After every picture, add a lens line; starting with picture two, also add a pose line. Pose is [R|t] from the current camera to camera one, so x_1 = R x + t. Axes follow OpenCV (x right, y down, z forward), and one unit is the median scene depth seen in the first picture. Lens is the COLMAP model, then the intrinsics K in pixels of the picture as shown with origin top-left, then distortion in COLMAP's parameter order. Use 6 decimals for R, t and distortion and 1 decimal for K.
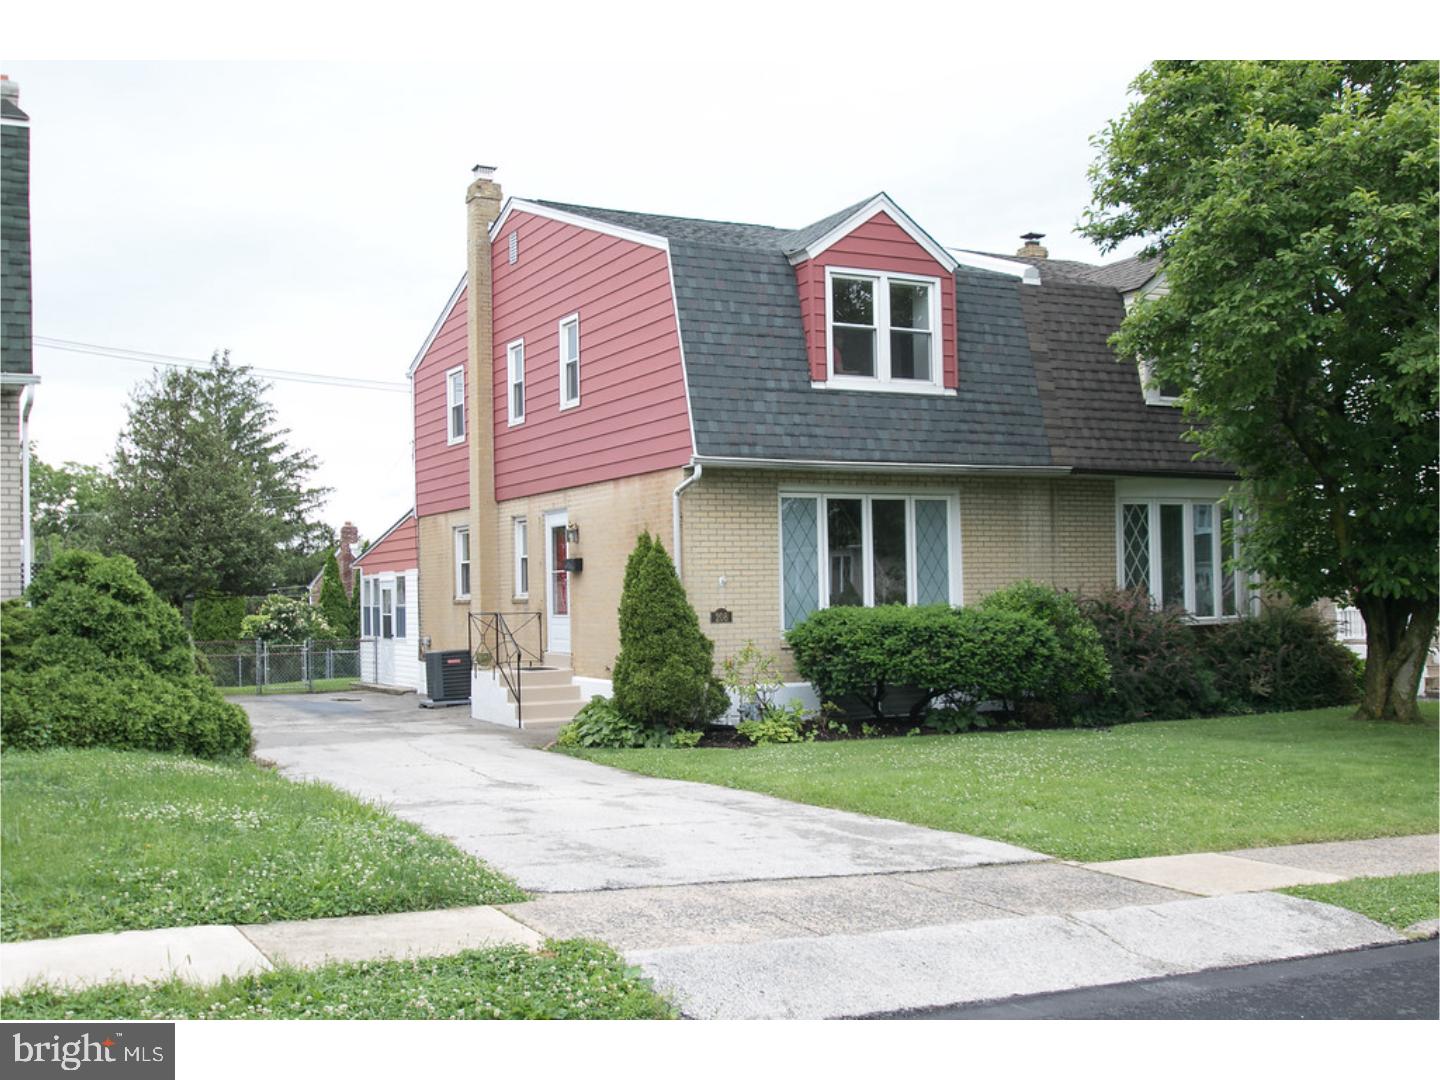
lens RADIAL K [[1519.6, 0, 721.3], [0, 1519.6, 544.7], [0, 0, 1]] dist [0.015424, 0.000000]
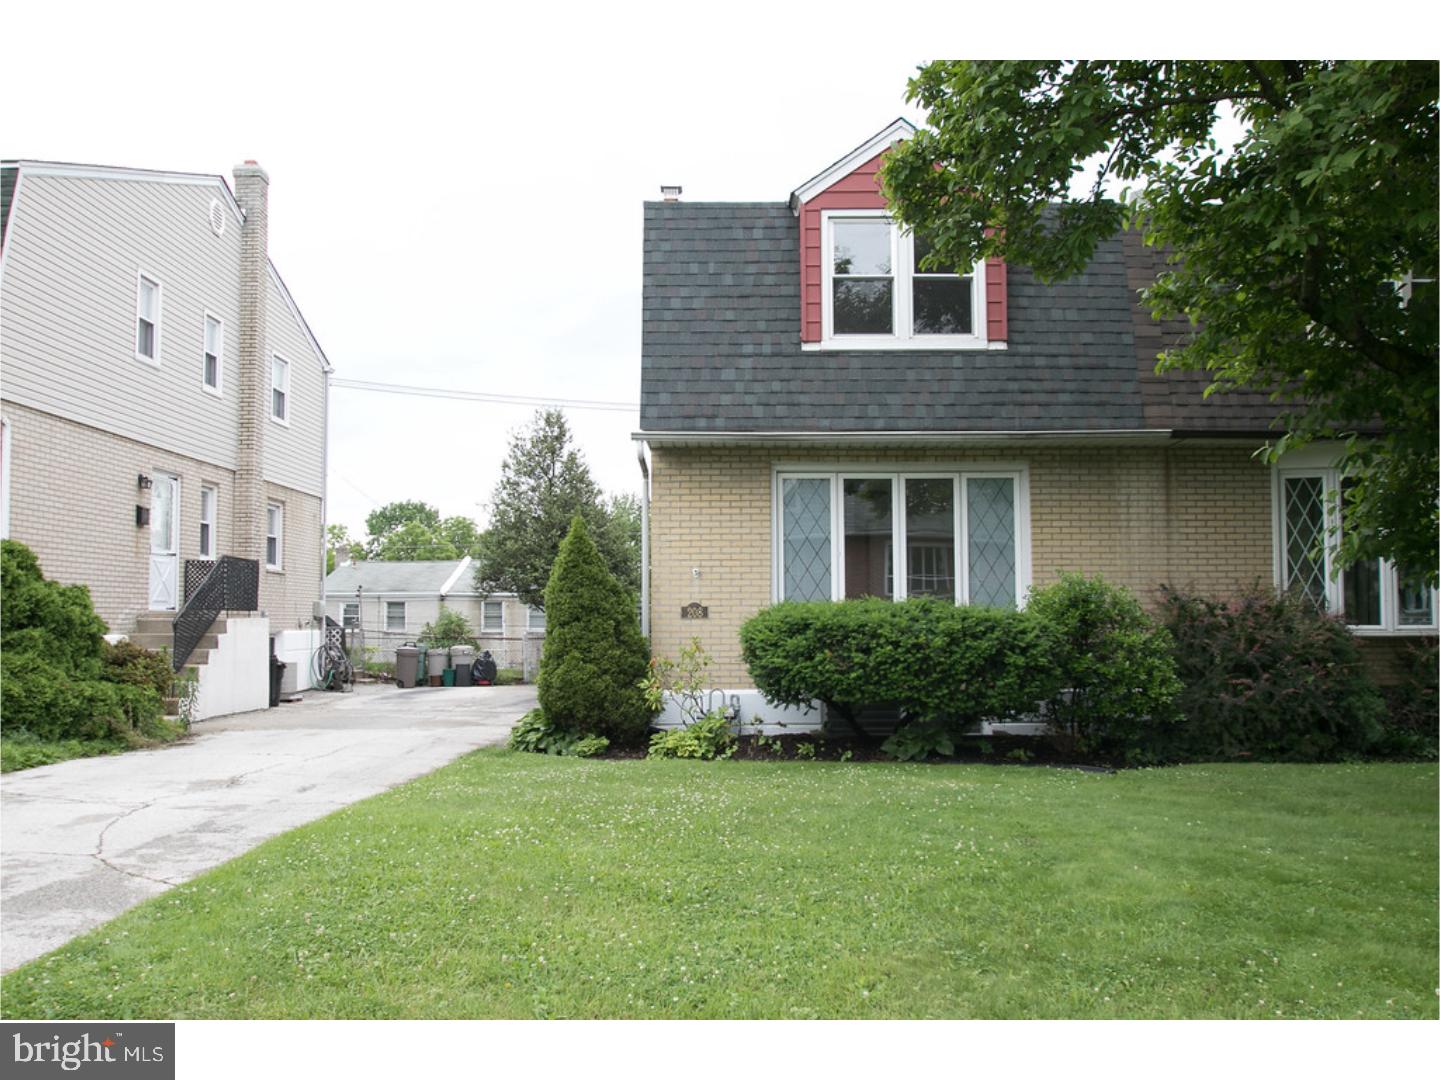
lens RADIAL K [[1208.8, 0, 718.3], [0, 1208.8, 538.5], [0, 0, 1]] dist [-0.011448, -0.004855]
pose [[0.883222, -0.016147, -0.468678, 0.334699], [0.002691, 0.999565, -0.029366, 0.024223], [0.468948, 0.024676, 0.882881, 0.364085]]
